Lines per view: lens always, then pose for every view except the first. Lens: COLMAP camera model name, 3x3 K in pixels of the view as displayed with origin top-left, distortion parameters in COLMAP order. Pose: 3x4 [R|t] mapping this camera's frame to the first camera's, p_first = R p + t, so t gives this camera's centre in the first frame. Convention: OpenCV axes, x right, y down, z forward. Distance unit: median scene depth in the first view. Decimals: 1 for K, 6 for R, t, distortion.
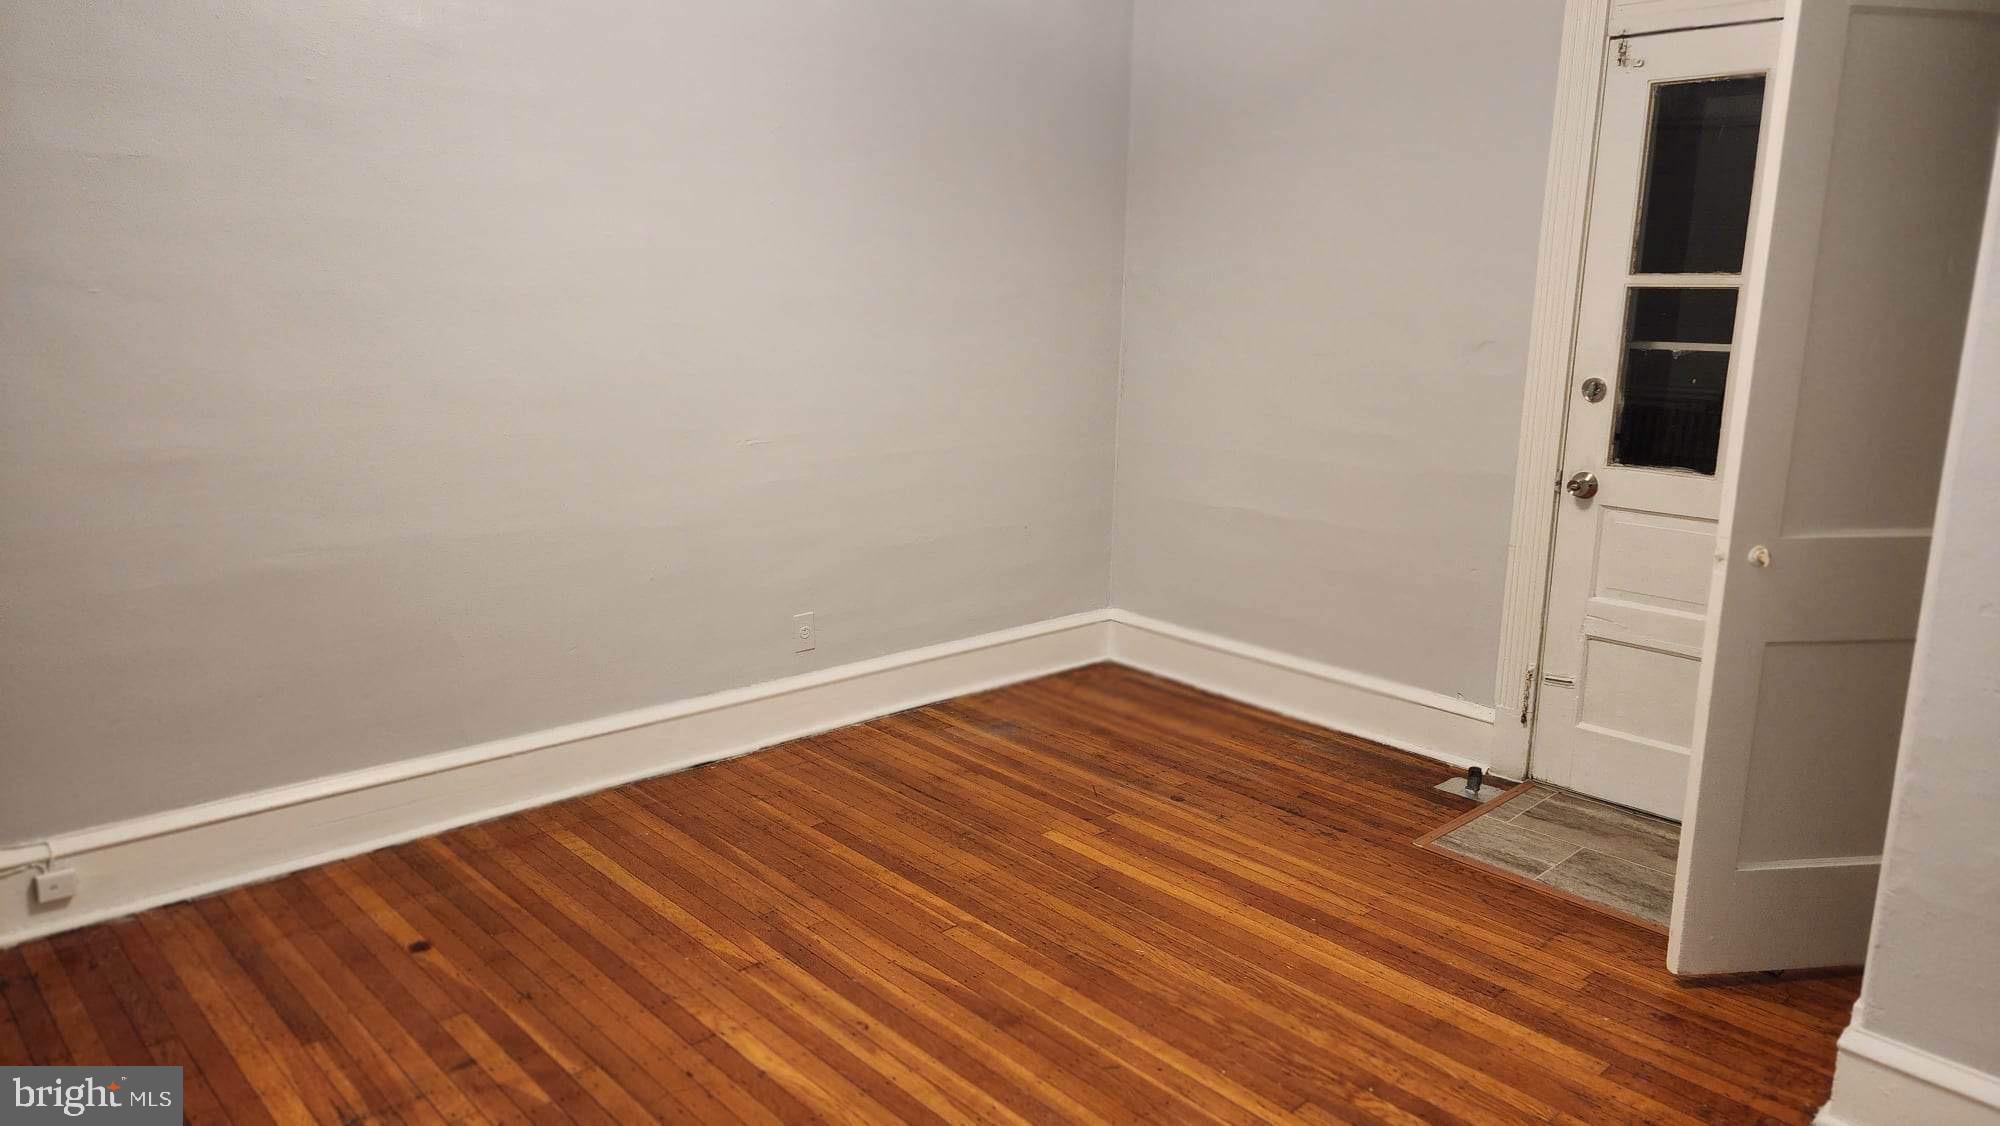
lens RADIAL K [[1326.6, 0, 990.2], [0, 1326.6, 565.9], [0, 0, 1]] dist [0.083559, -0.052945]
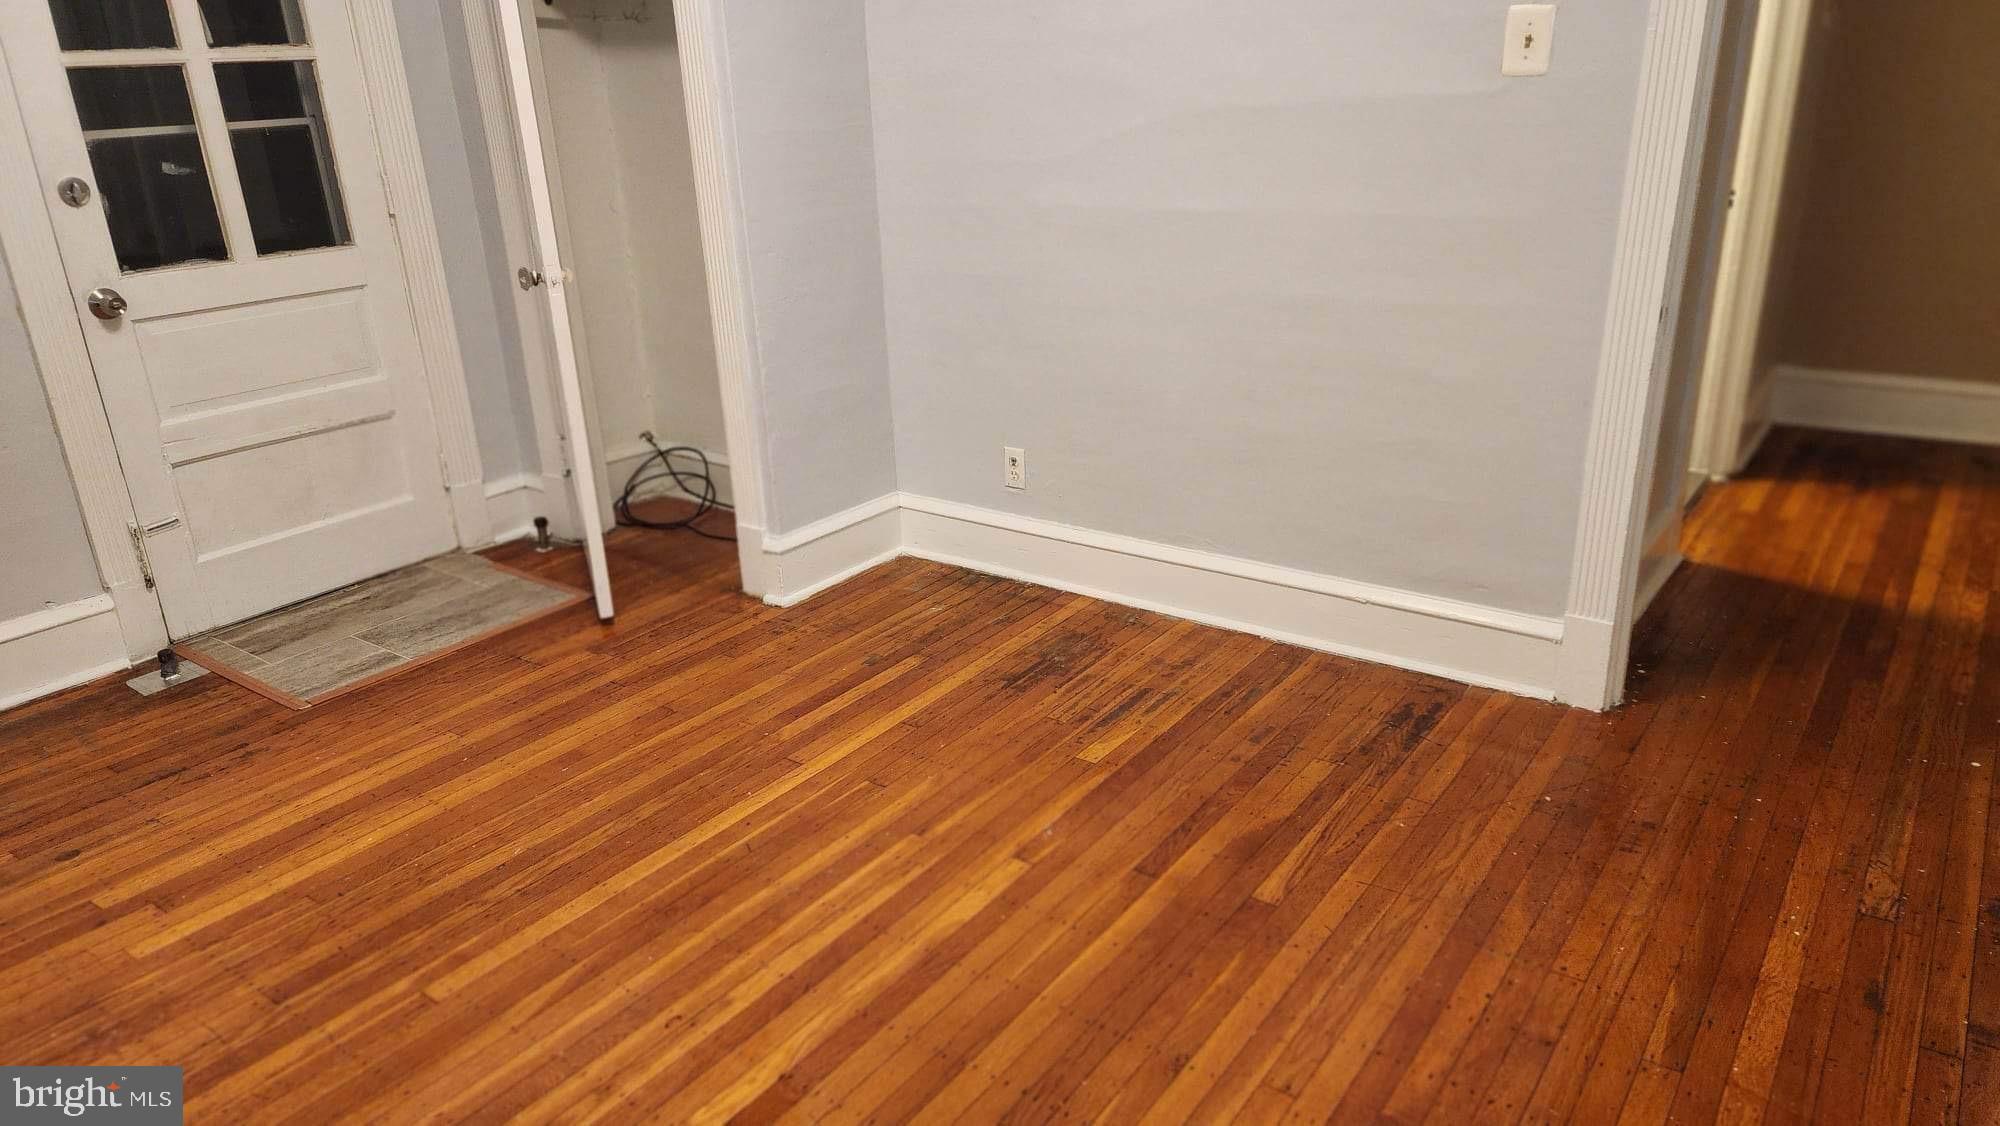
lens RADIAL K [[1326.6, 0, 990.2], [0, 1326.6, 565.9], [0, 0, 1]] dist [0.083559, -0.052945]
pose [[-0.176937, -0.362119, 0.915185, -0.576536], [0.250026, 0.882815, 0.397649, -0.126910], [-0.951935, 0.299179, -0.065663, 0.597829]]
